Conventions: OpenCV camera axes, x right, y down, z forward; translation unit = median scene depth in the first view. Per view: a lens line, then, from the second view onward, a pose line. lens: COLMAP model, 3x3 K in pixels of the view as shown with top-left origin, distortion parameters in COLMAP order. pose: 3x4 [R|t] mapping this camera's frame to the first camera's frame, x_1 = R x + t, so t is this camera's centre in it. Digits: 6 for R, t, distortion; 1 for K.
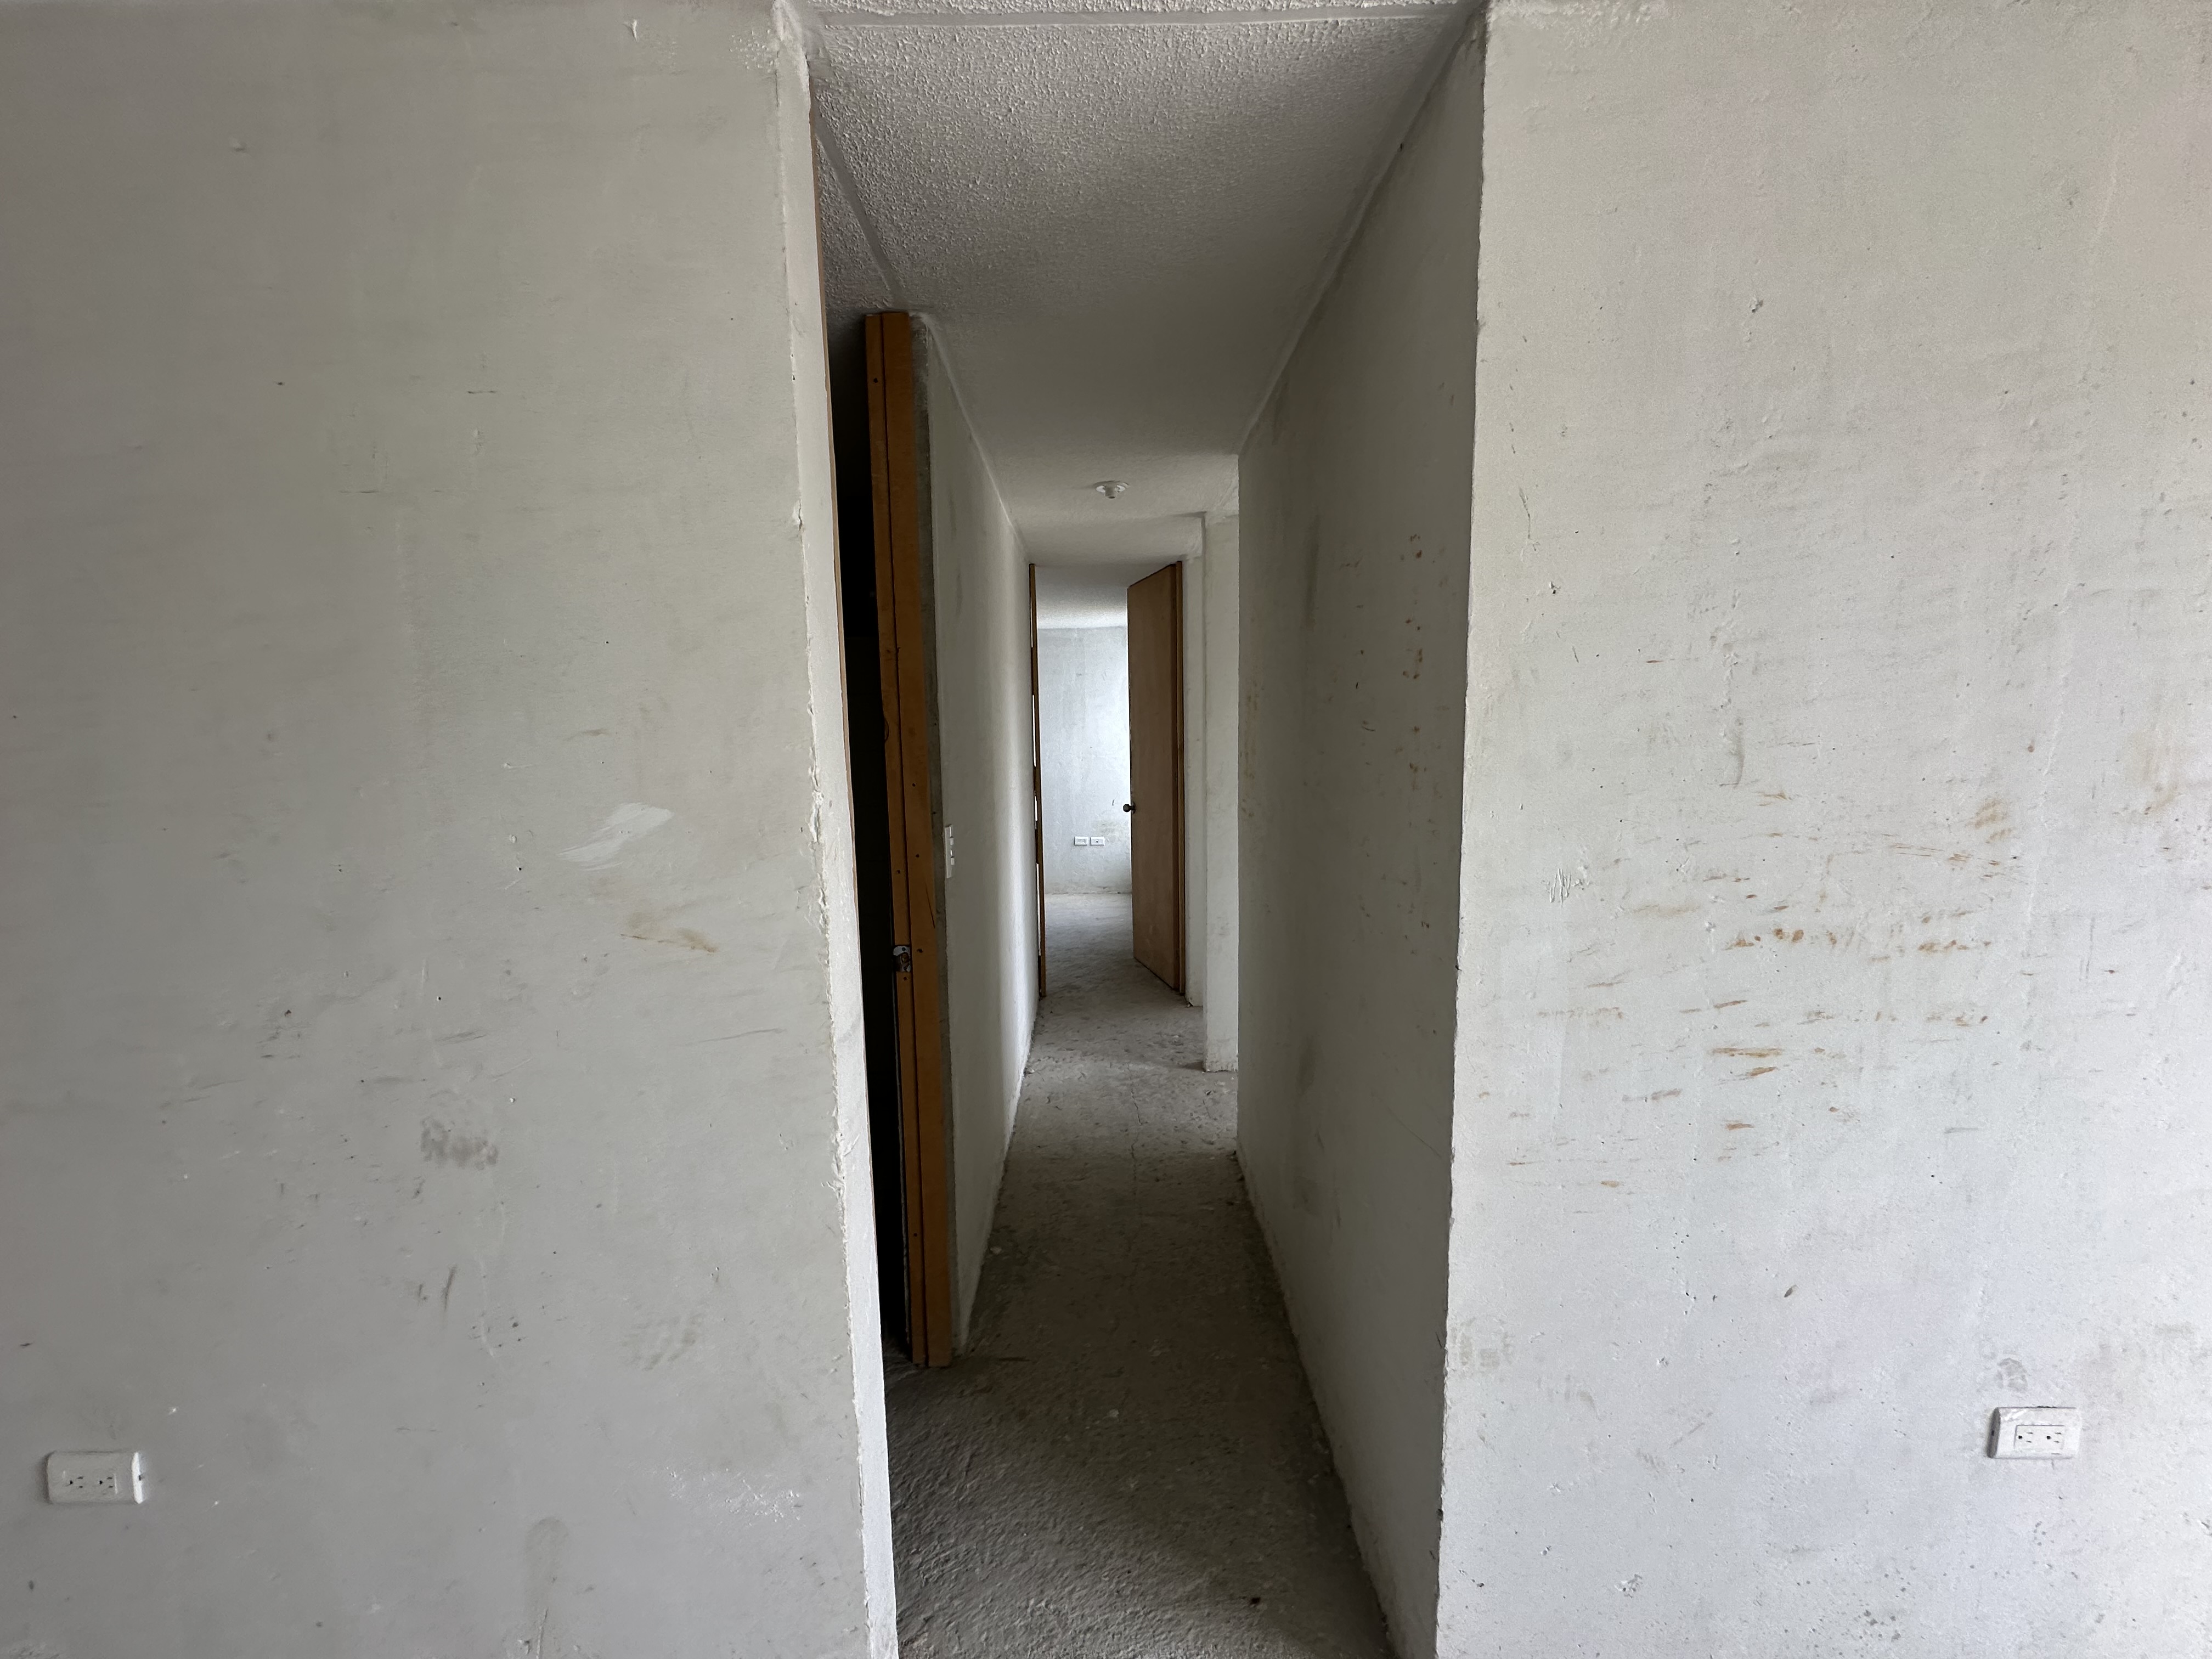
lens RADIAL K [[881.4, 0, 1103.6], [0, 881.4, 825.0], [0, 0, 1]] dist [-0.005498, 0.001465]
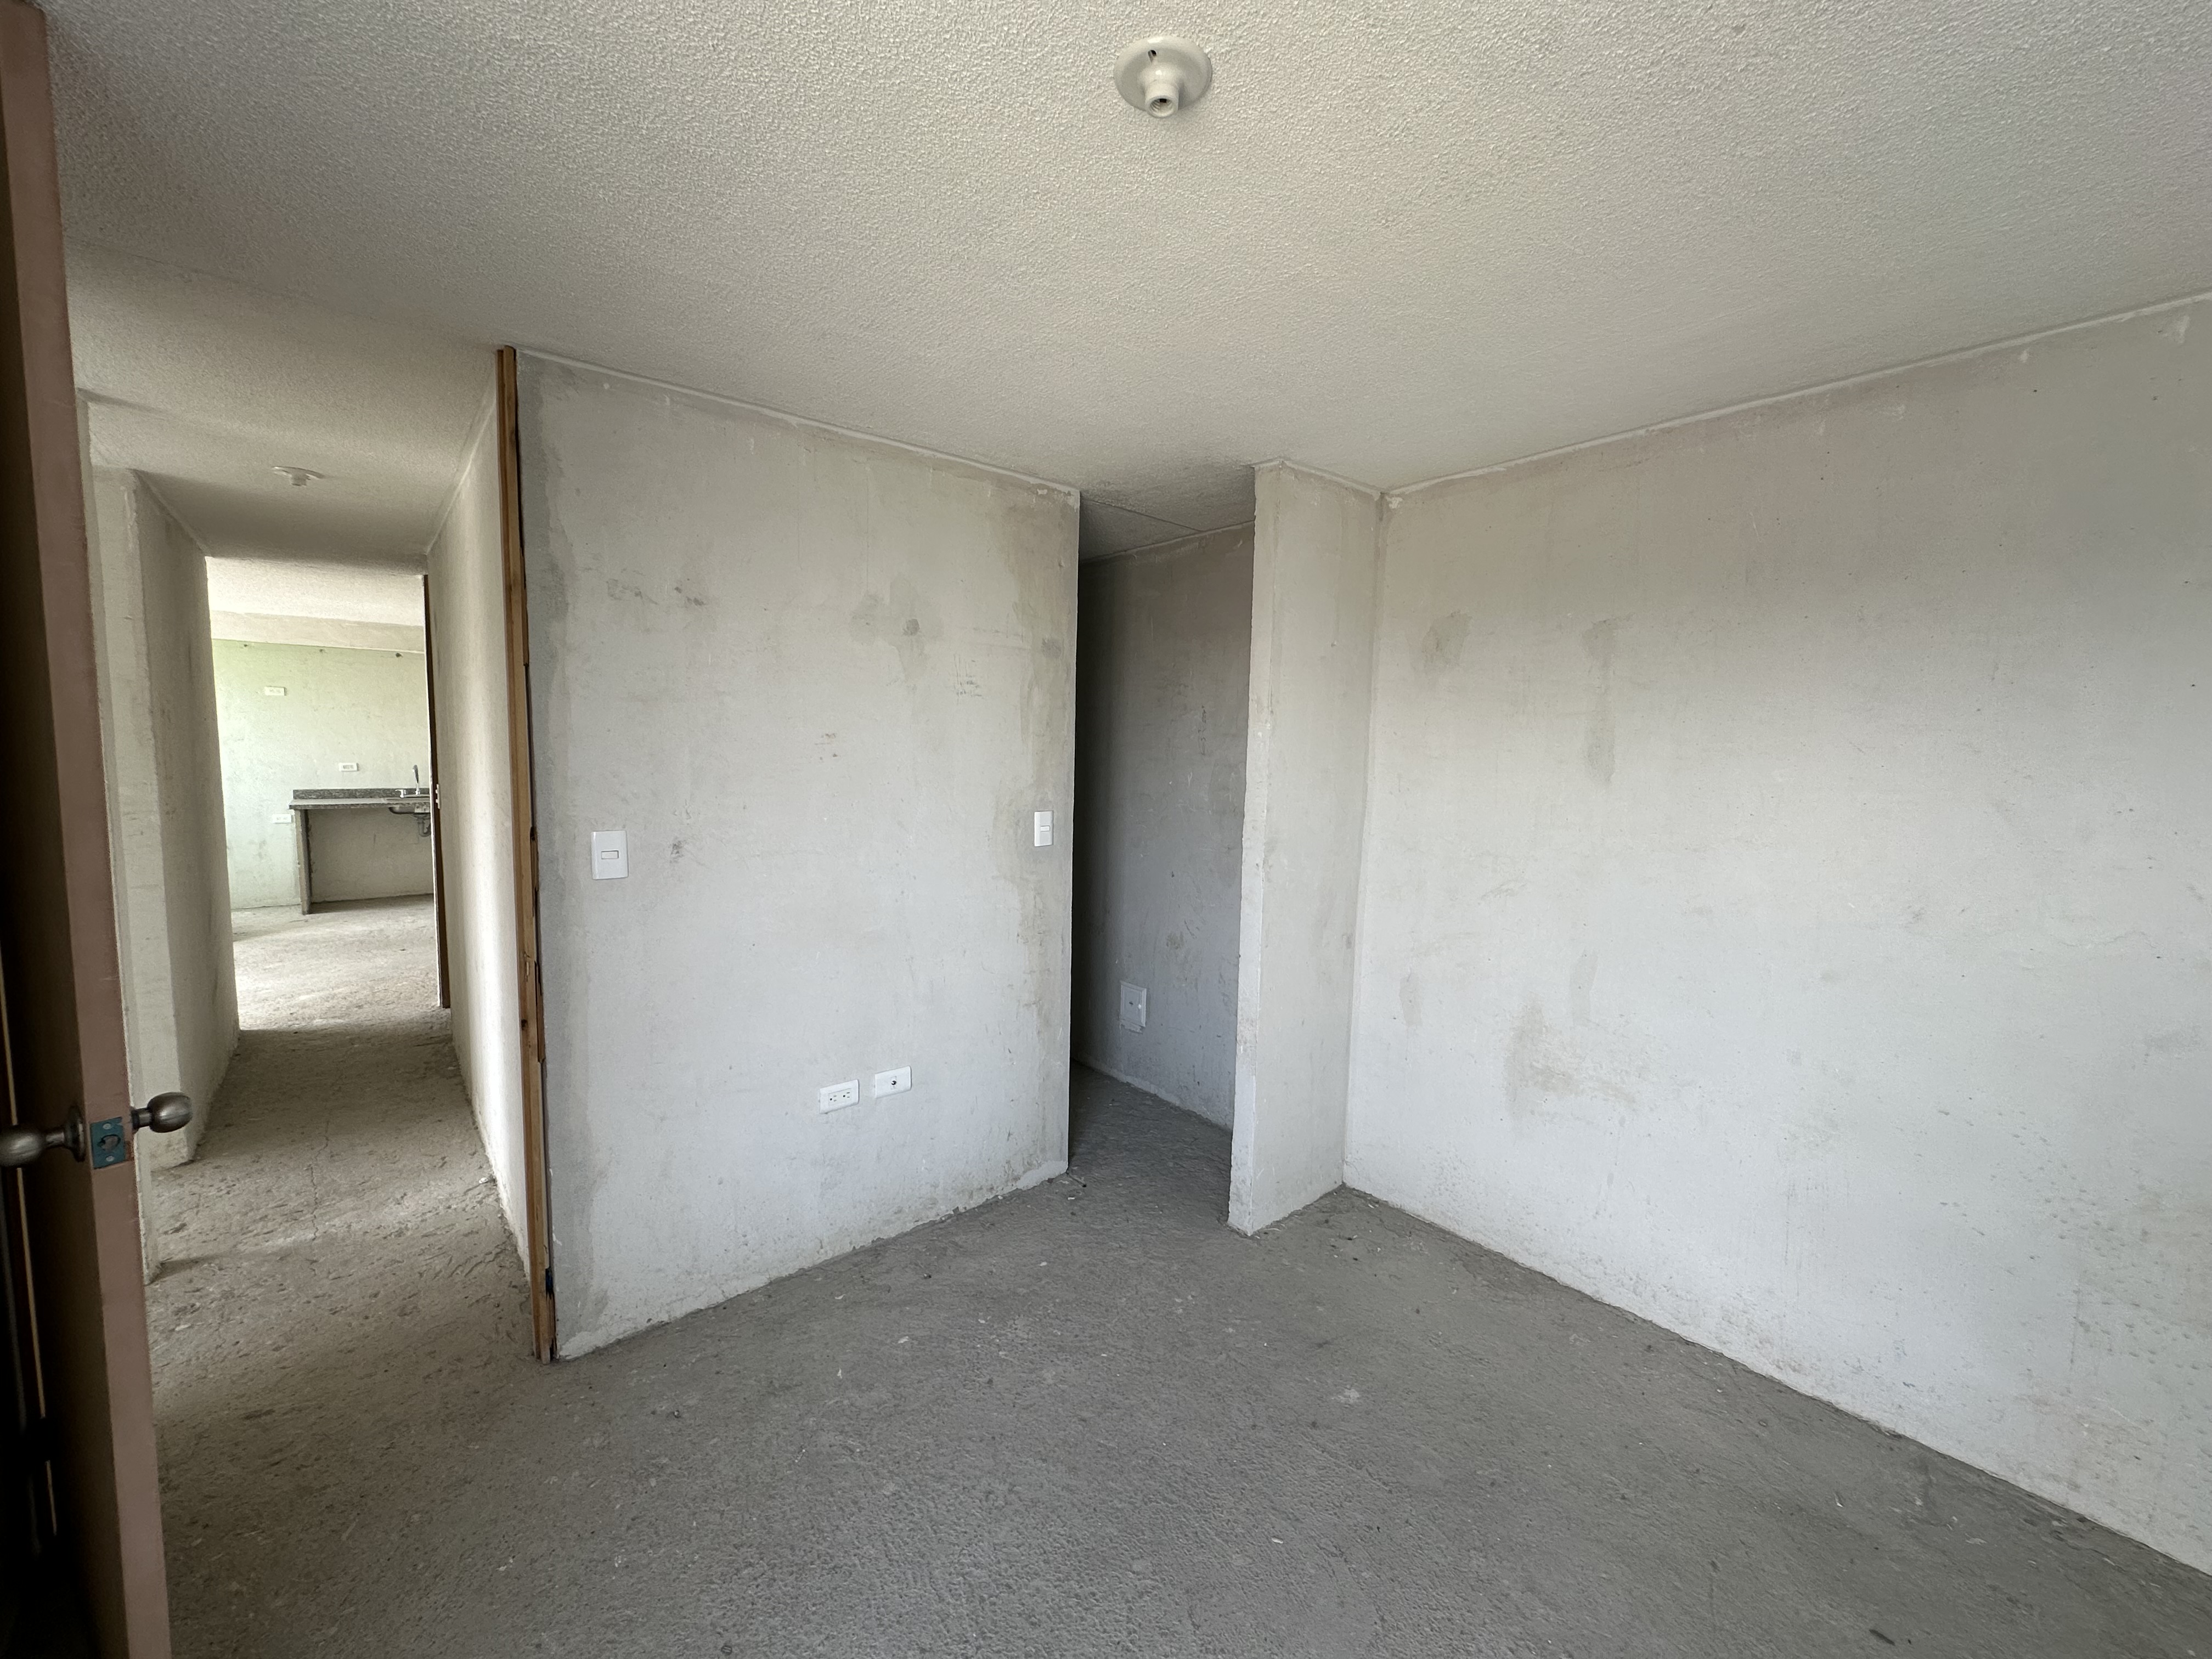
lens RADIAL K [[881.4, 0, 1105.7], [0, 881.4, 833.0], [0, 0, 1]] dist [-0.005498, 0.001465]
pose [[-0.766524, 0.058154, -0.639577, -0.075181], [-0.082723, 0.978655, 0.188127, -0.653822], [0.636865, 0.197112, -0.745352, 5.735116]]
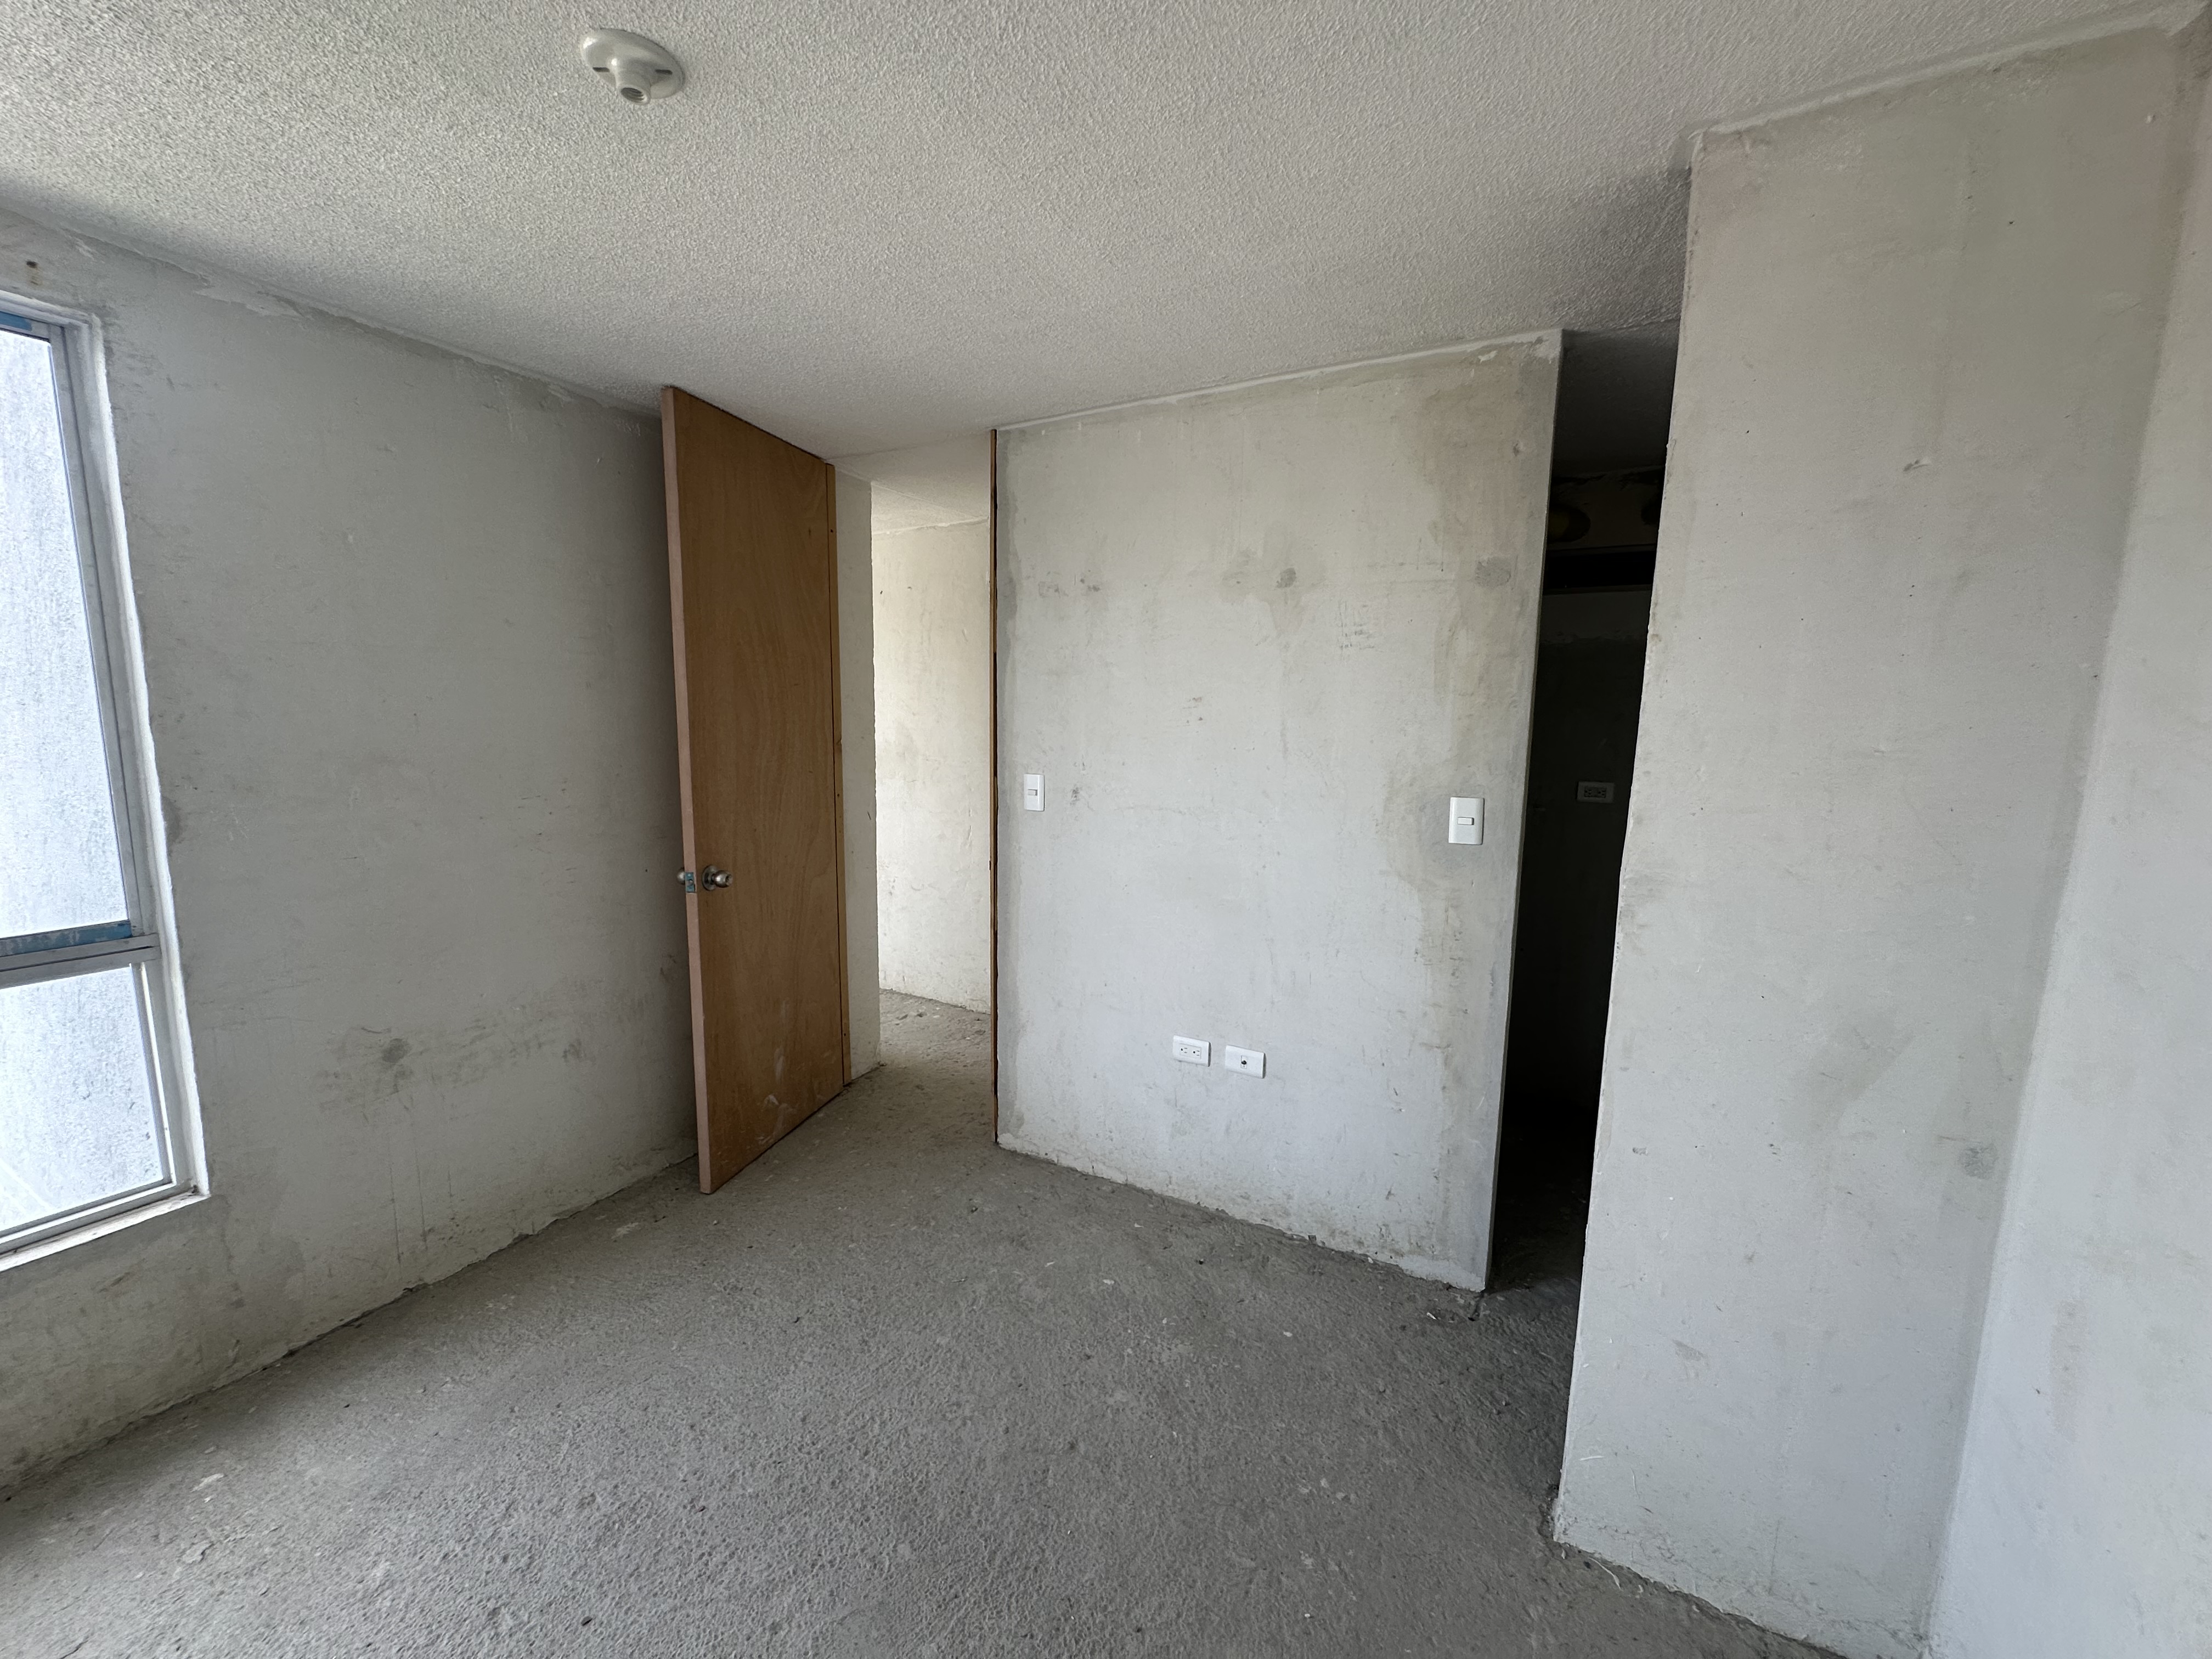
lens RADIAL K [[881.4, 0, 1105.7], [0, 881.4, 830.7], [0, 0, 1]] dist [-0.005498, 0.001465]
pose [[-0.869182, -0.069531, 0.489580, -1.680849], [0.051029, 0.972167, 0.228664, -0.625574], [-0.491853, 0.223733, -0.841442, 5.697126]]
